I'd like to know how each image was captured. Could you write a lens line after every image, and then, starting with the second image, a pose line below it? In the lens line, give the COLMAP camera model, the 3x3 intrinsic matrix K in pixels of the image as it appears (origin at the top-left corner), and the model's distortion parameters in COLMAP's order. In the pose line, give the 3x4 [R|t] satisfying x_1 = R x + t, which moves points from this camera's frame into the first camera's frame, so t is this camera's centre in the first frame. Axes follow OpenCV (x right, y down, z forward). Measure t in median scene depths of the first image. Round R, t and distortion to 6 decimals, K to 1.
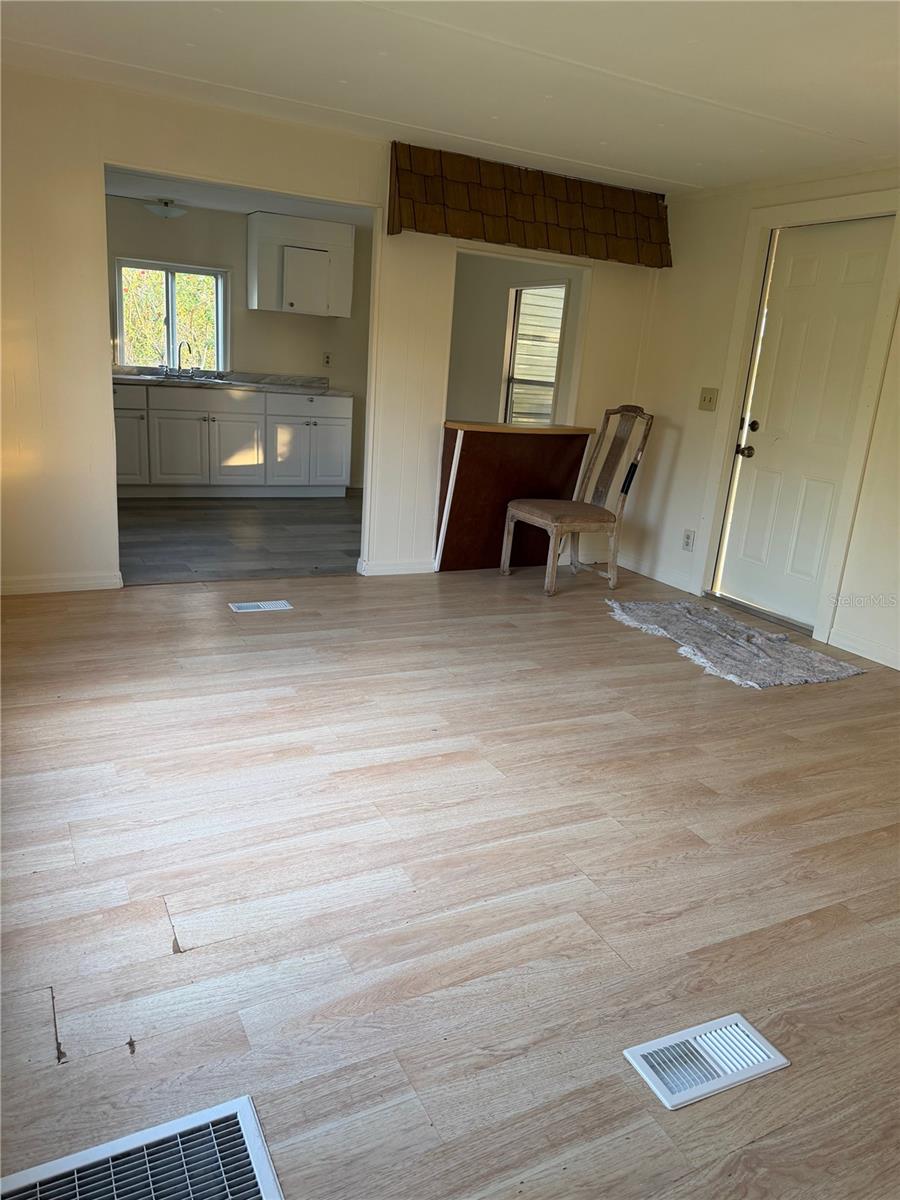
lens RADIAL K [[849.3, 0, 450.0], [0, 849.3, 600.0], [0, 0, 1]] dist [0.056240, -0.061093]
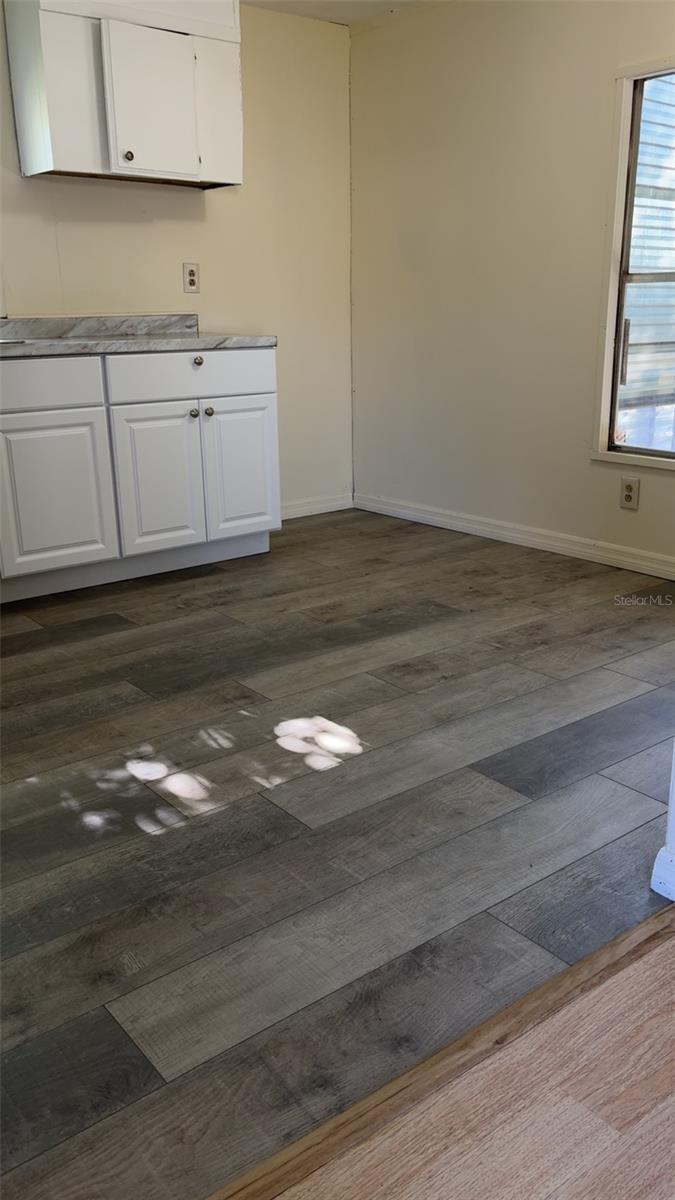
lens RADIAL K [[968.2, 0, 337.5], [0, 968.2, 600.0], [0, 0, 1]] dist [0.036636, -0.006849]
pose [[0.980482, -0.133814, 0.144048, -0.349122], [0.129746, 0.990845, 0.037313, -0.225400], [-0.147722, -0.017895, 0.988867, 0.902535]]
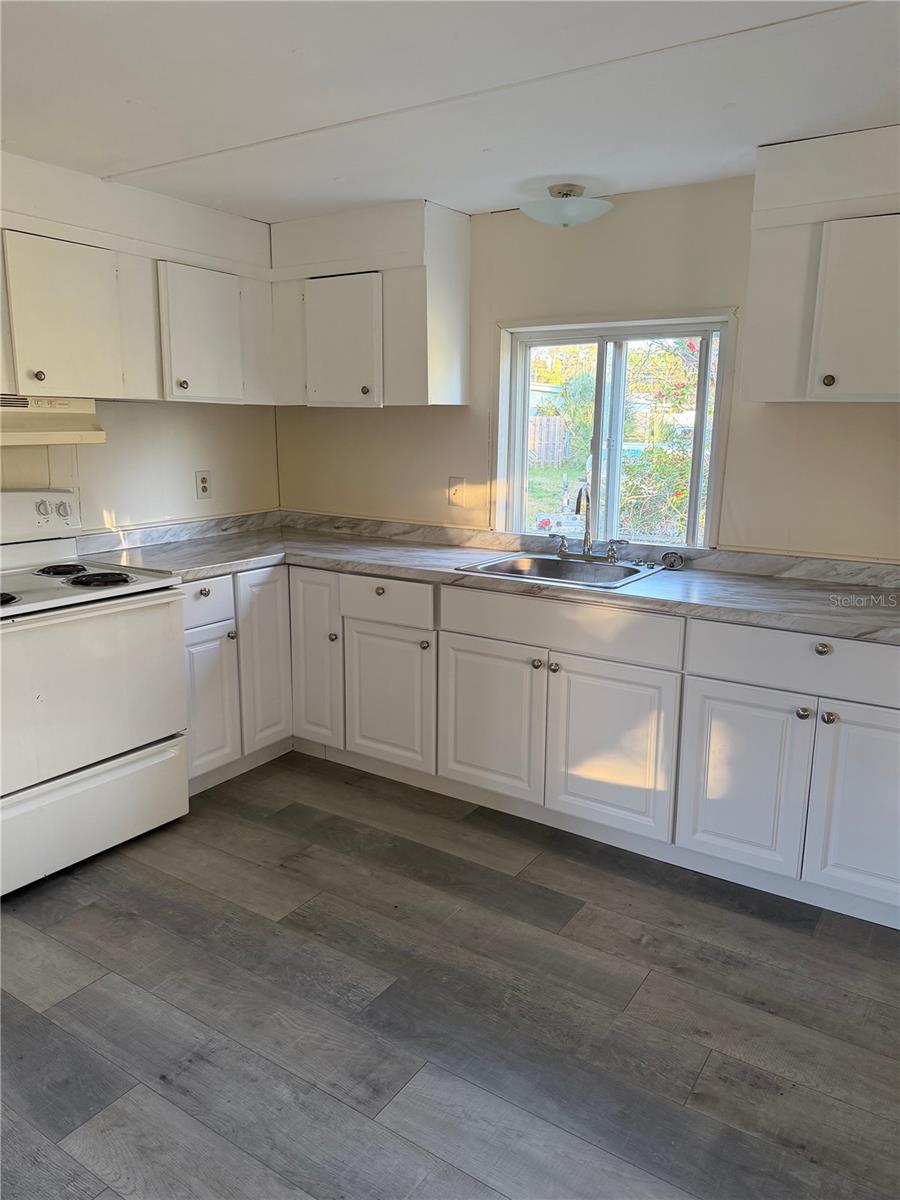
lens RADIAL K [[849.3, 0, 450.0], [0, 849.3, 600.0], [0, 0, 1]] dist [0.056240, -0.061093]
pose [[0.475785, 0.113304, -0.872233, 0.113718], [-0.212611, 0.977076, 0.010949, -0.436126], [0.853479, 0.180237, 0.488967, 1.365307]]
